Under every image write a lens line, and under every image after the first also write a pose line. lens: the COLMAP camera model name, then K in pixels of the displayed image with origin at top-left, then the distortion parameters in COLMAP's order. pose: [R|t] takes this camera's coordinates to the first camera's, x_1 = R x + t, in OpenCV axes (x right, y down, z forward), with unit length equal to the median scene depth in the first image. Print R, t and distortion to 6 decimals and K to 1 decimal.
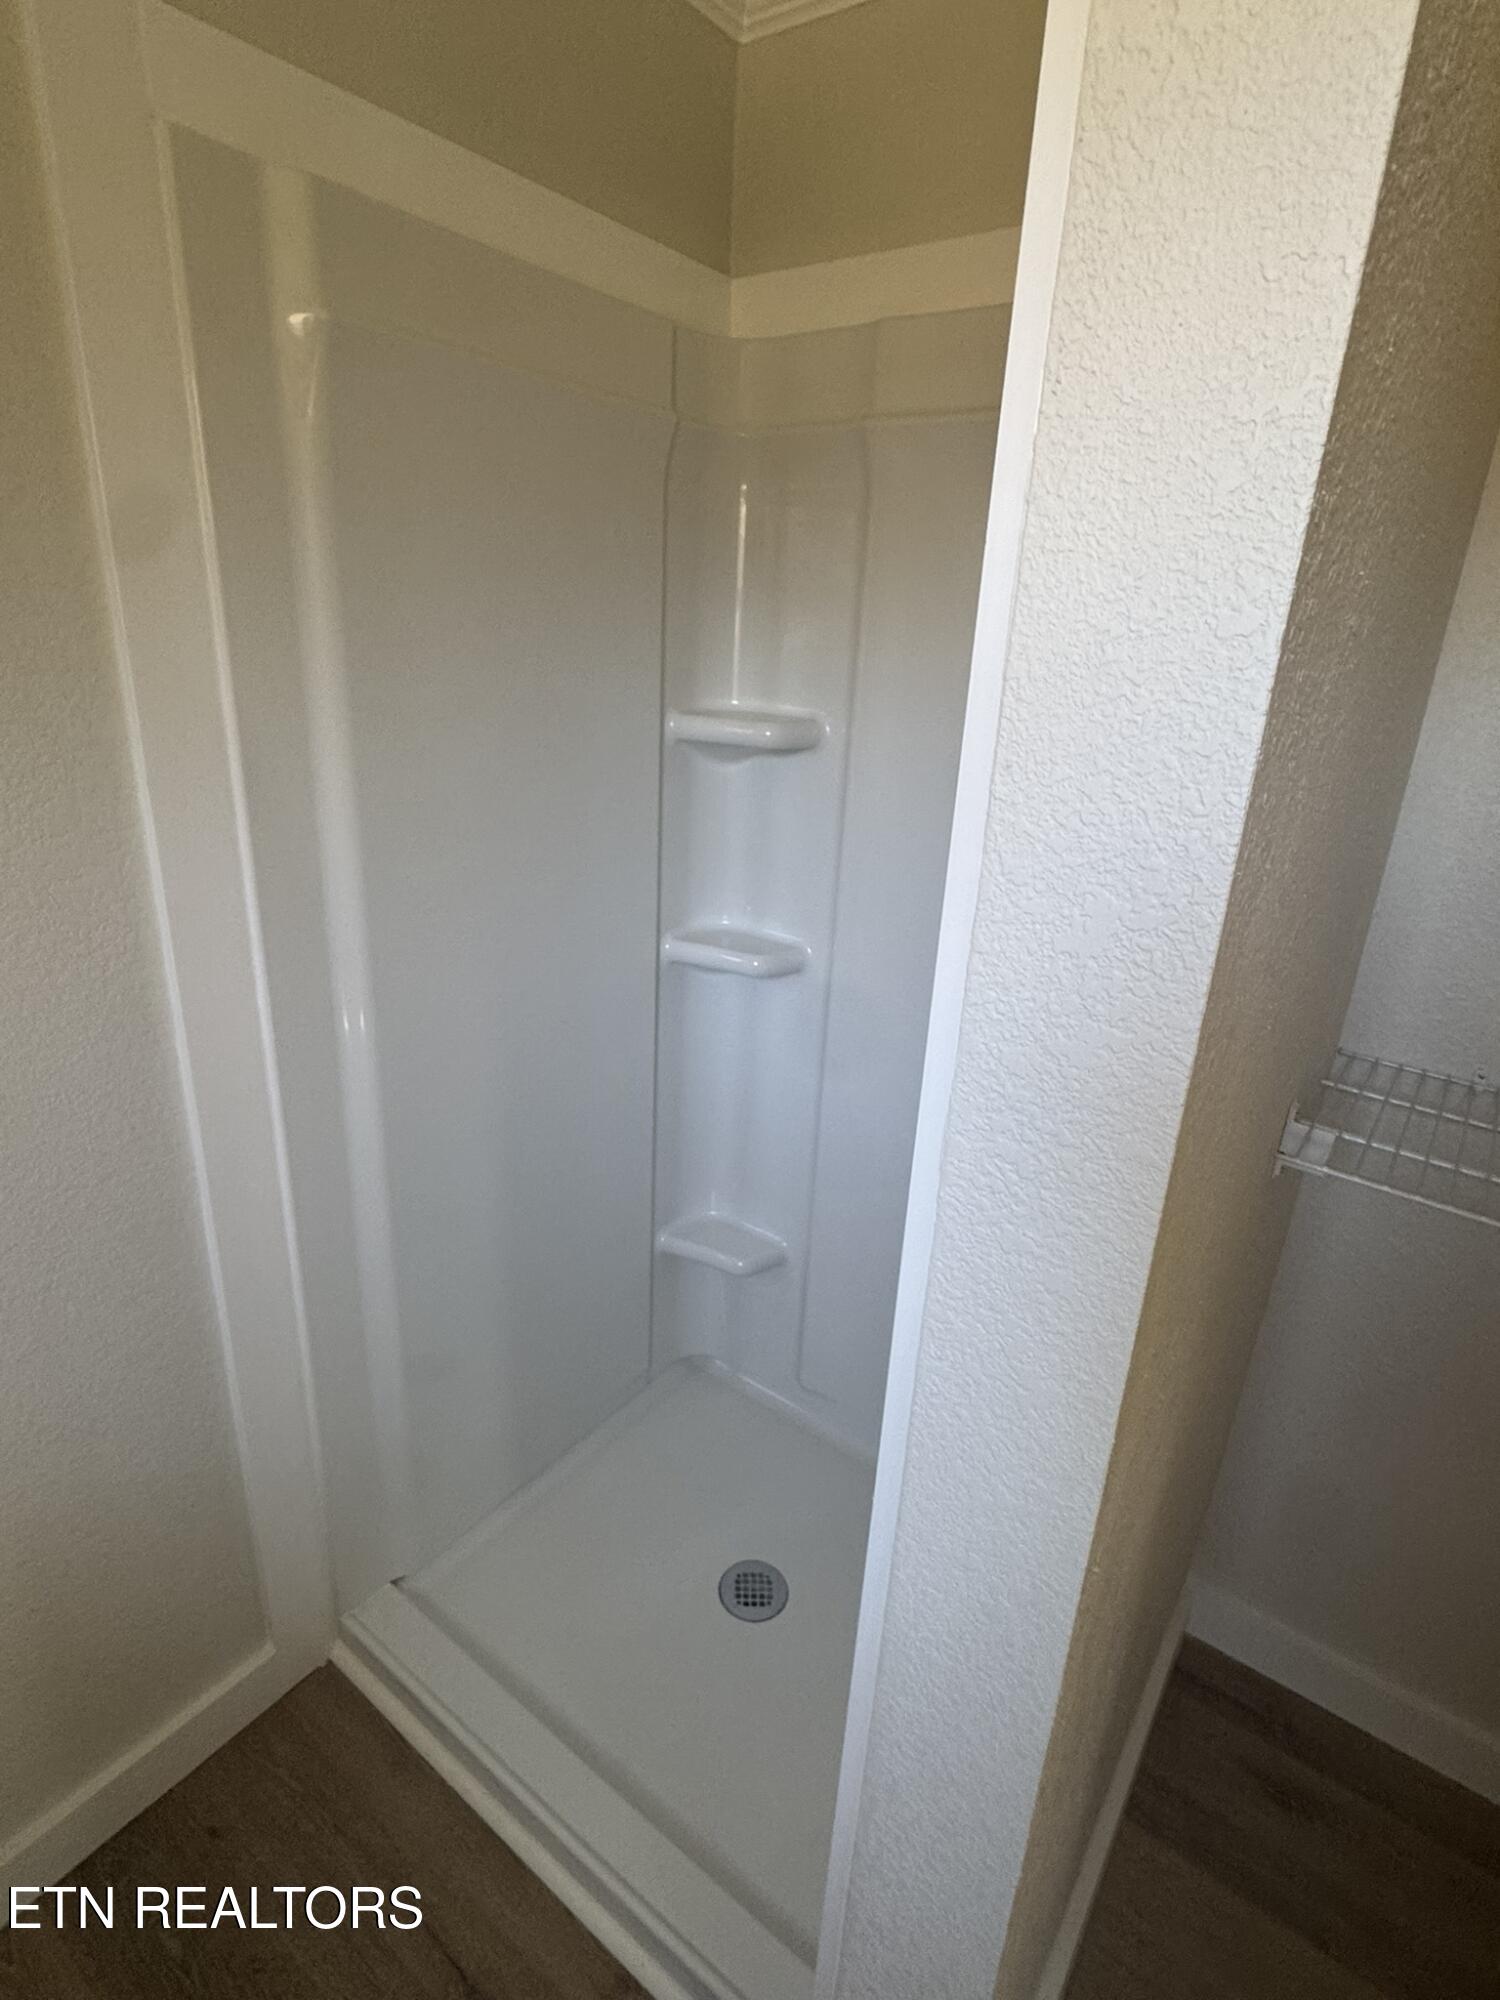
lens RADIAL K [[1011.9, 0, 752.5], [0, 1011.9, 1000.8], [0, 0, 1]] dist [-0.003647, 0.001045]
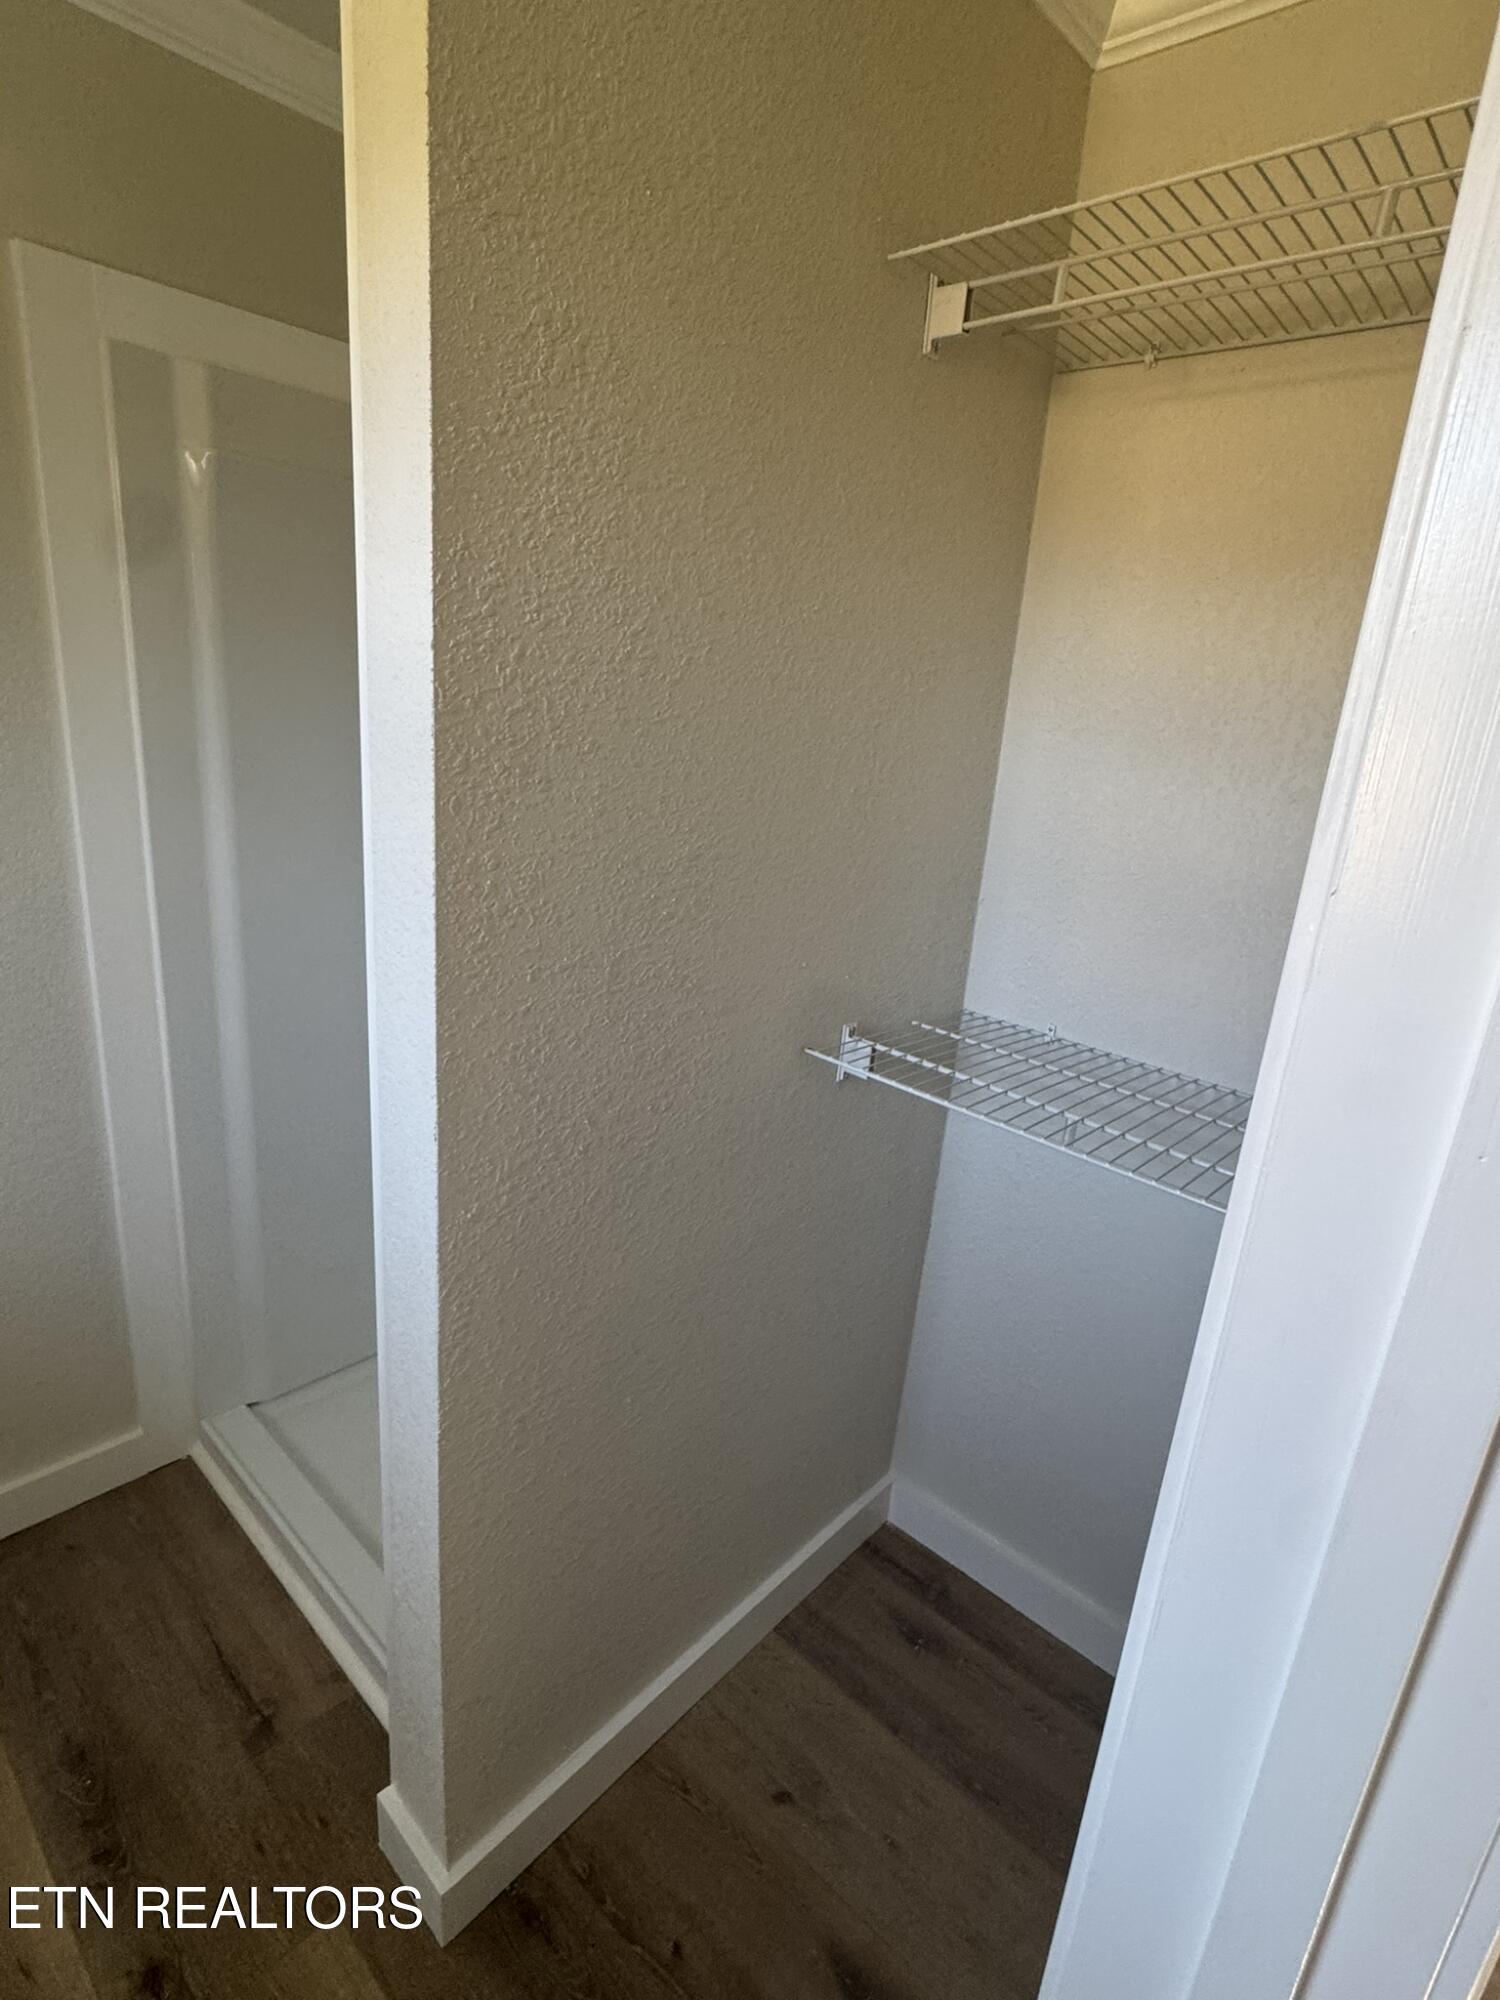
lens RADIAL K [[1011.9, 0, 744.2], [0, 1011.9, 999.9], [0, 0, 1]] dist [-0.003647, 0.001045]
pose [[0.993694, 0.059620, -0.094963, 0.417131], [-0.065696, 0.995900, -0.062188, 0.130393], [0.090866, 0.068035, 0.993536, -0.277985]]
